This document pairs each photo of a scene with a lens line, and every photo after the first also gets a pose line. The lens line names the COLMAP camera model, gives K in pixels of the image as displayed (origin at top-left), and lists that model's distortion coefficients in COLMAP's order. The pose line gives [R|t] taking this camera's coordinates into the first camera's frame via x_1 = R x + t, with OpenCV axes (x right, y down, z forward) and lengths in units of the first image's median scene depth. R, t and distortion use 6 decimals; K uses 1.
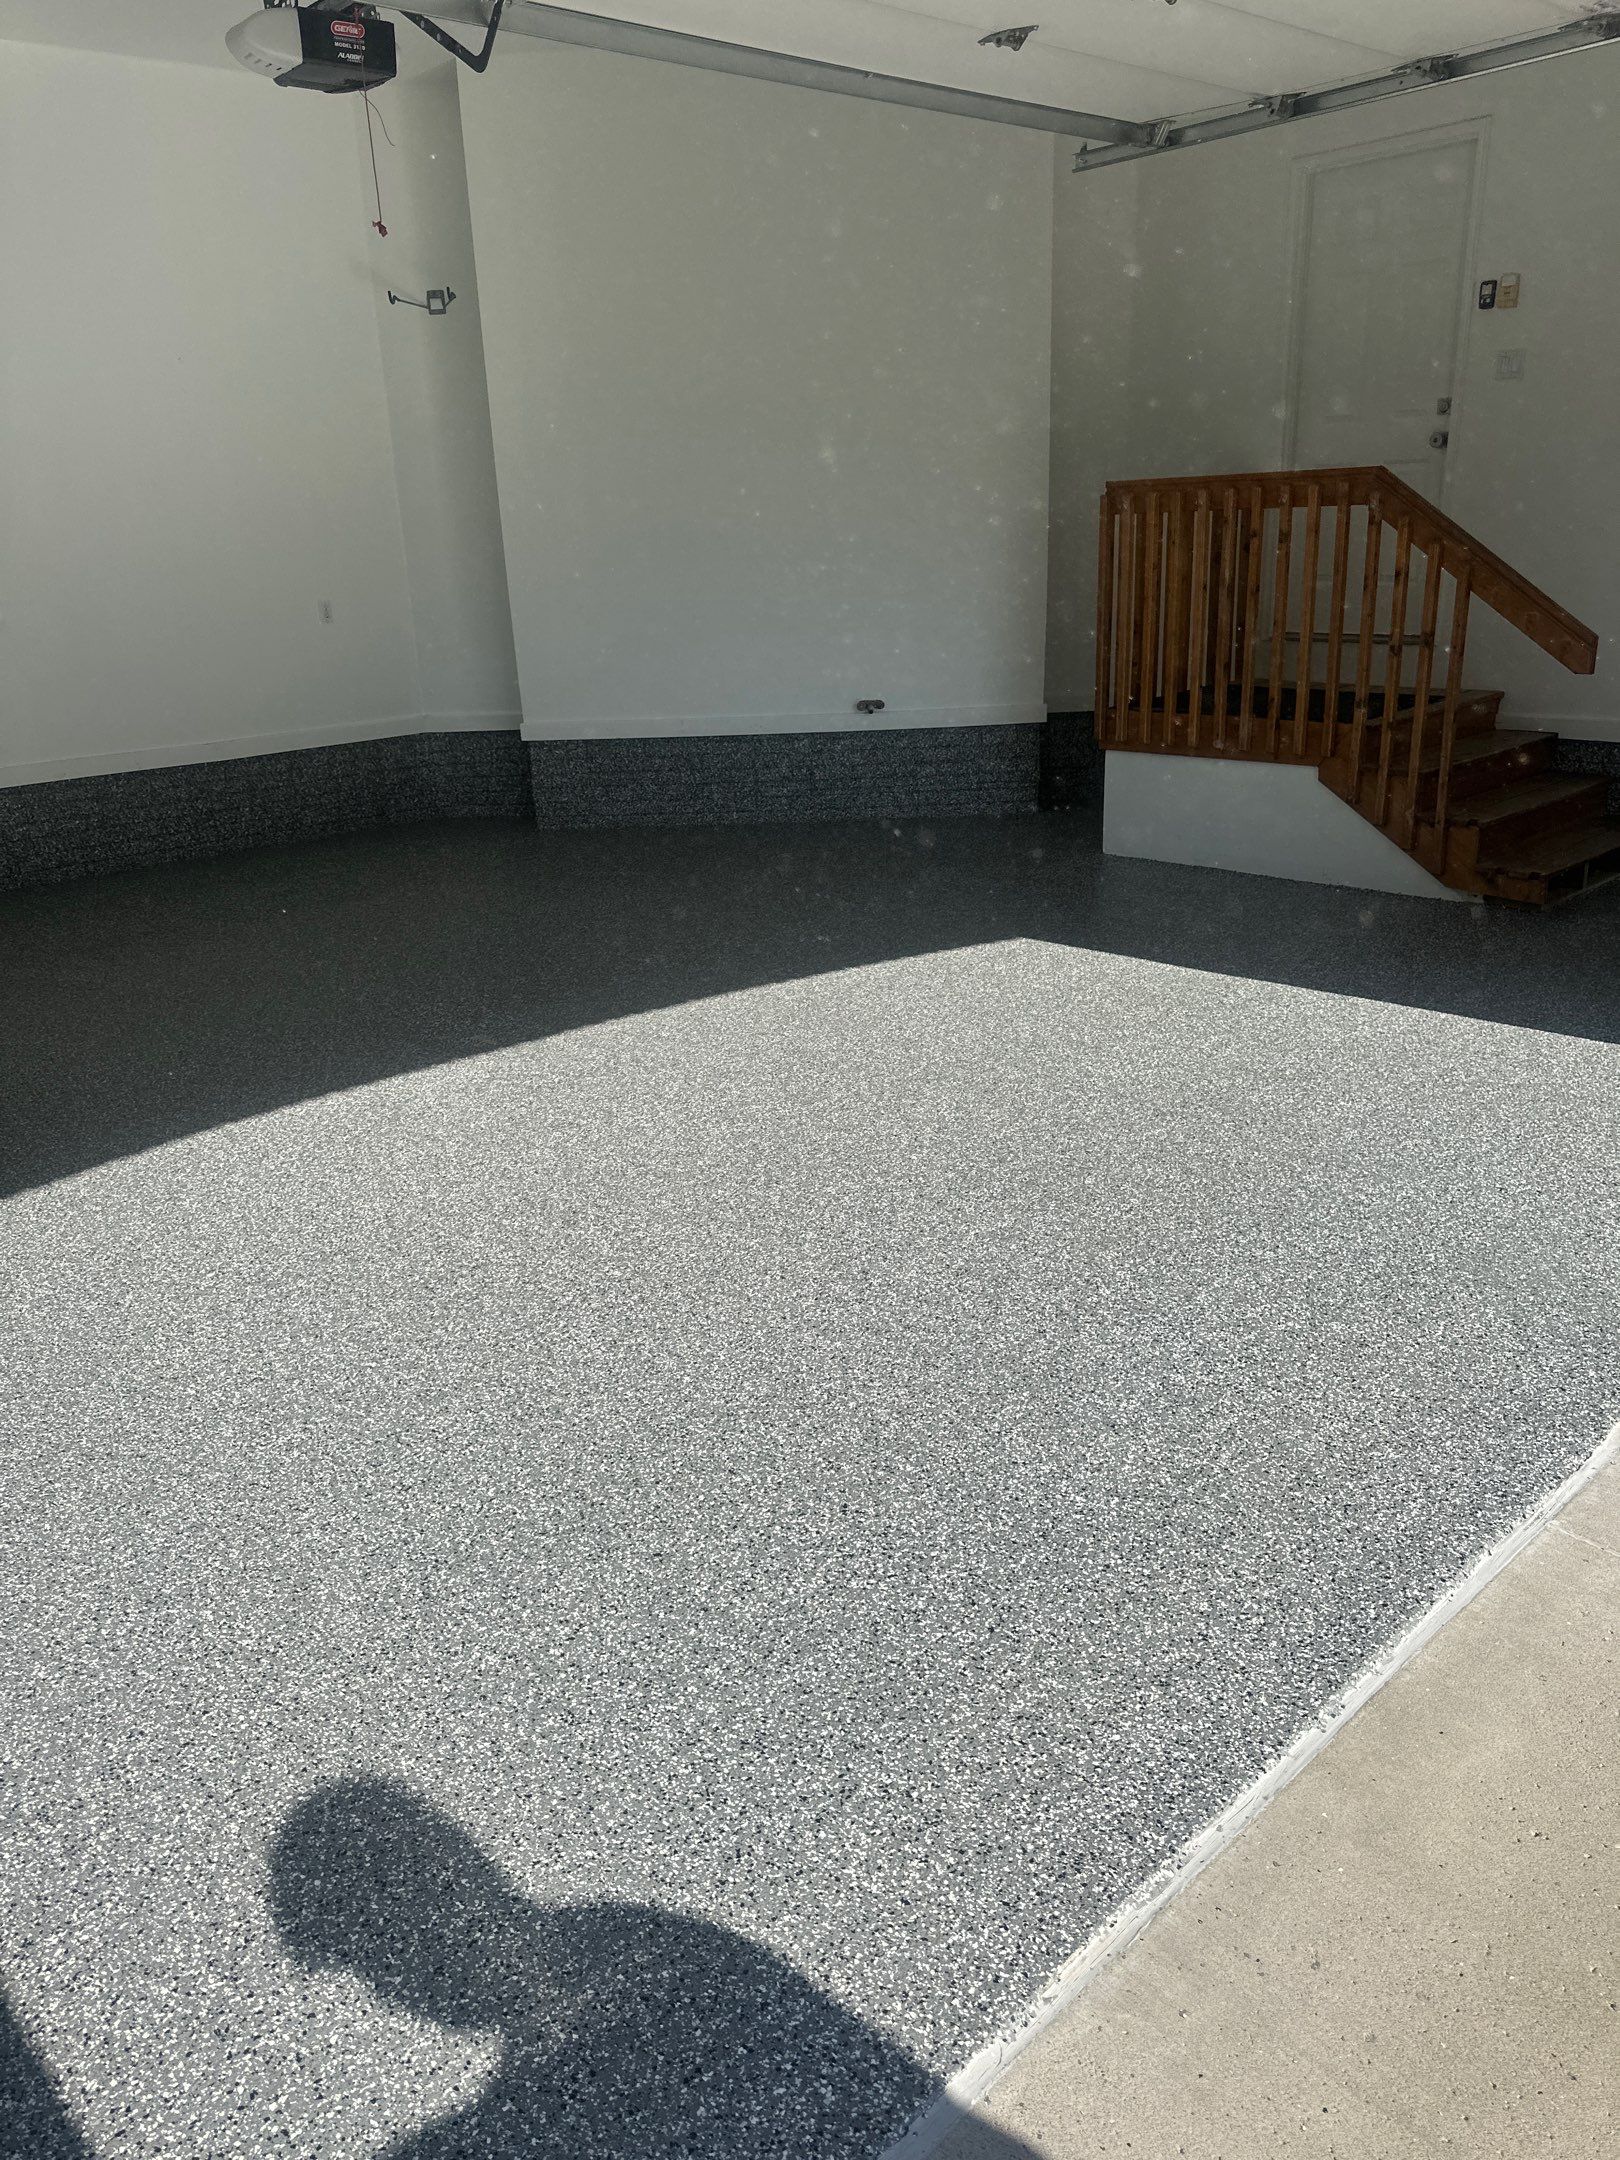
lens RADIAL K [[1591.4, 0, 818.3], [0, 1591.4, 1044.6], [0, 0, 1]] dist [0.086427, -0.089298]
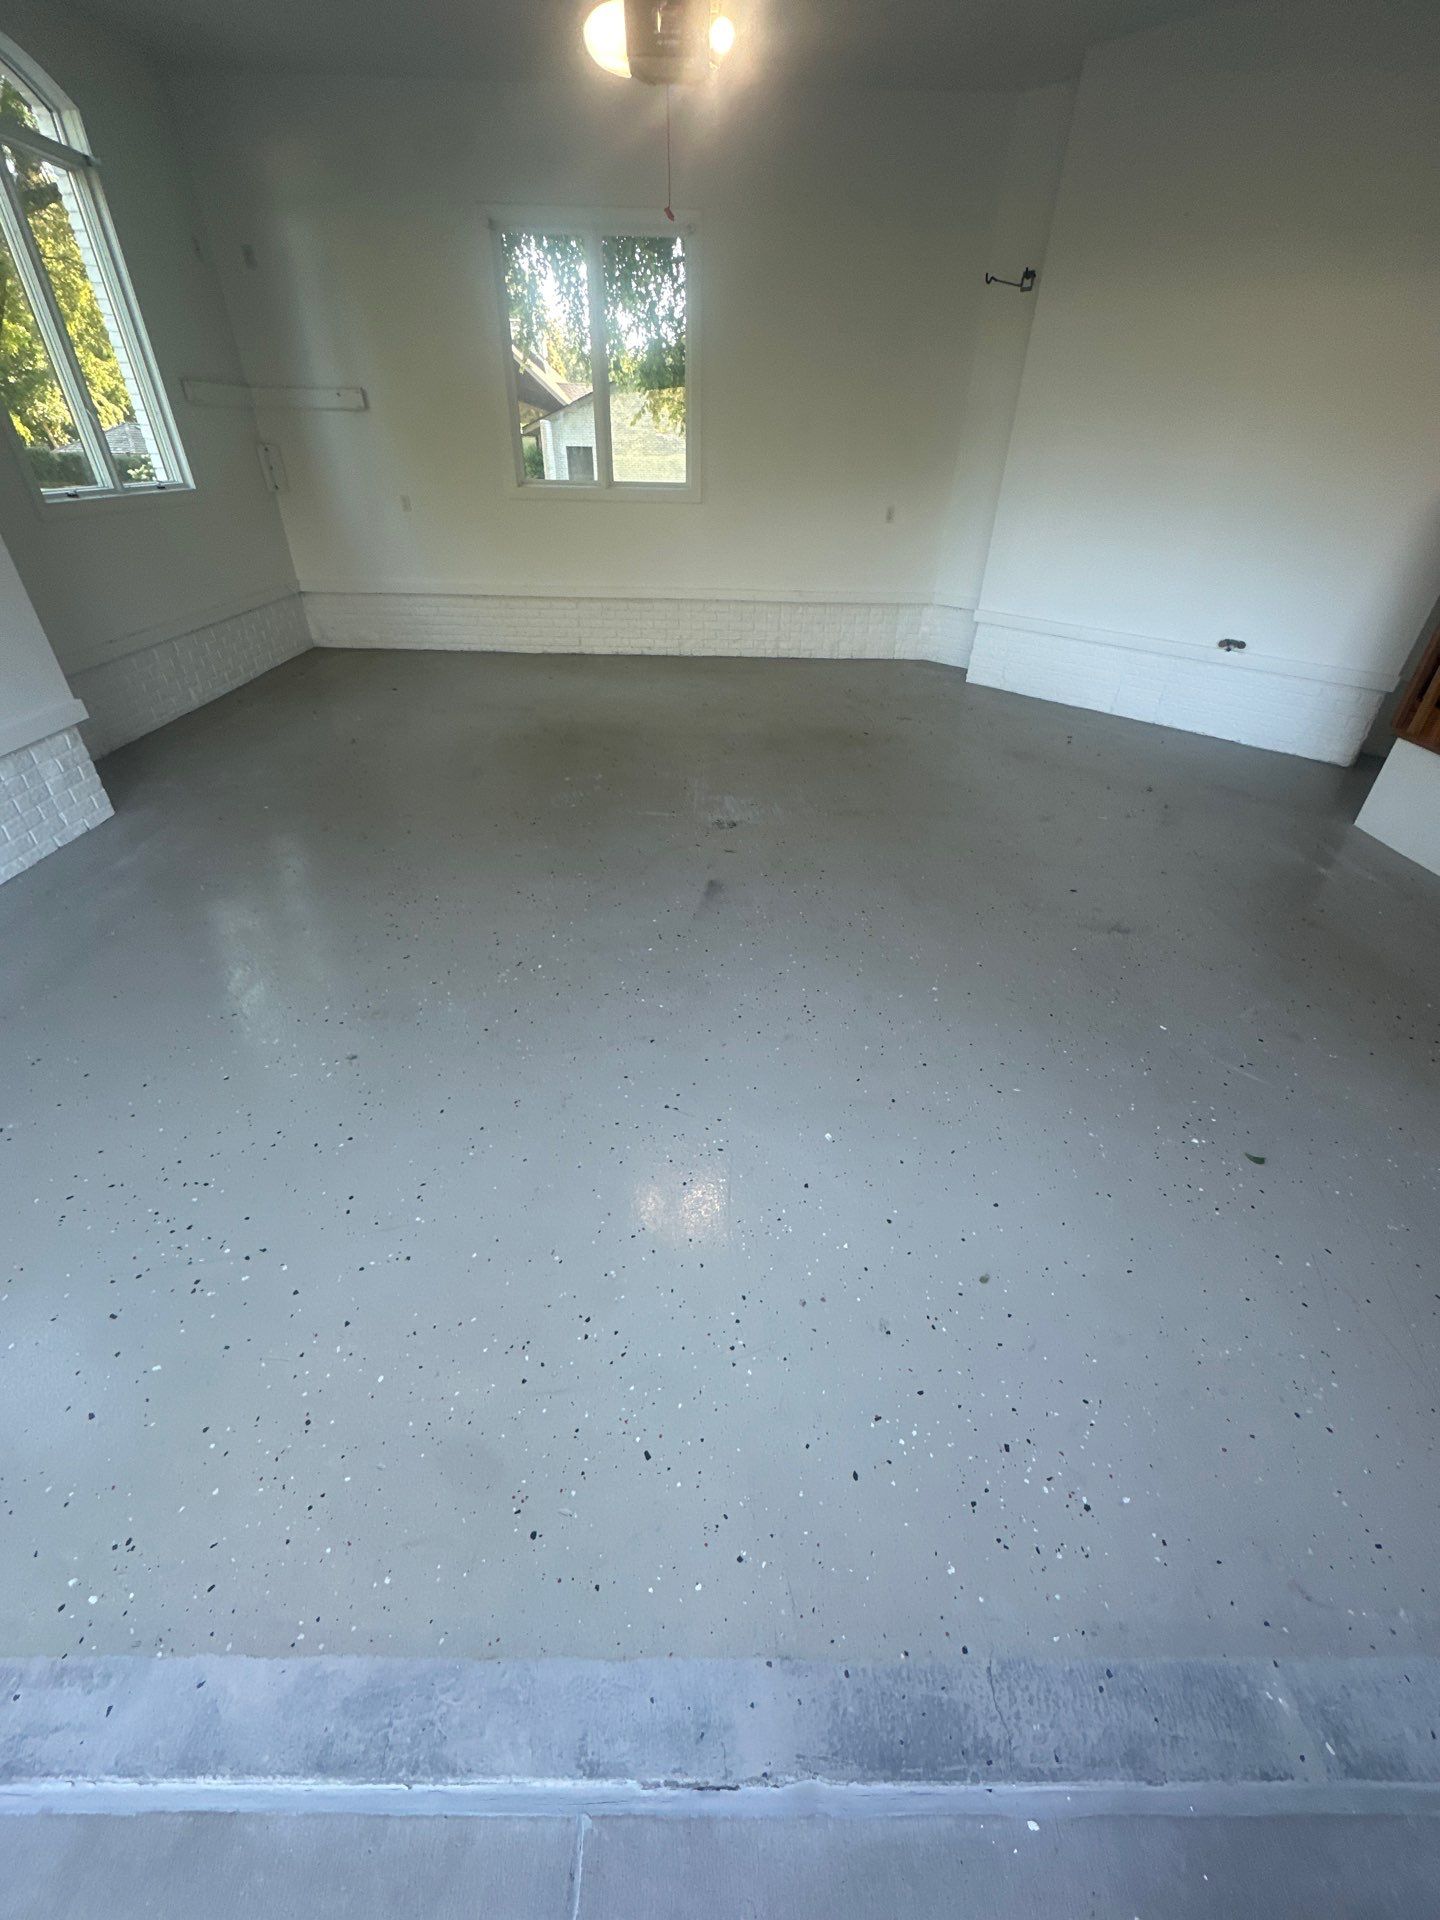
lens RADIAL K [[784.0, 0, 720.0], [0, 784.0, 960.0], [0, 0, 1]] dist [-0.020171, 0.006104]
pose [[0.725619, 0.426290, -0.540143, 0.237487], [-0.258195, 0.896303, 0.360522, -0.143591], [0.637818, -0.122140, 0.760440, 0.340140]]
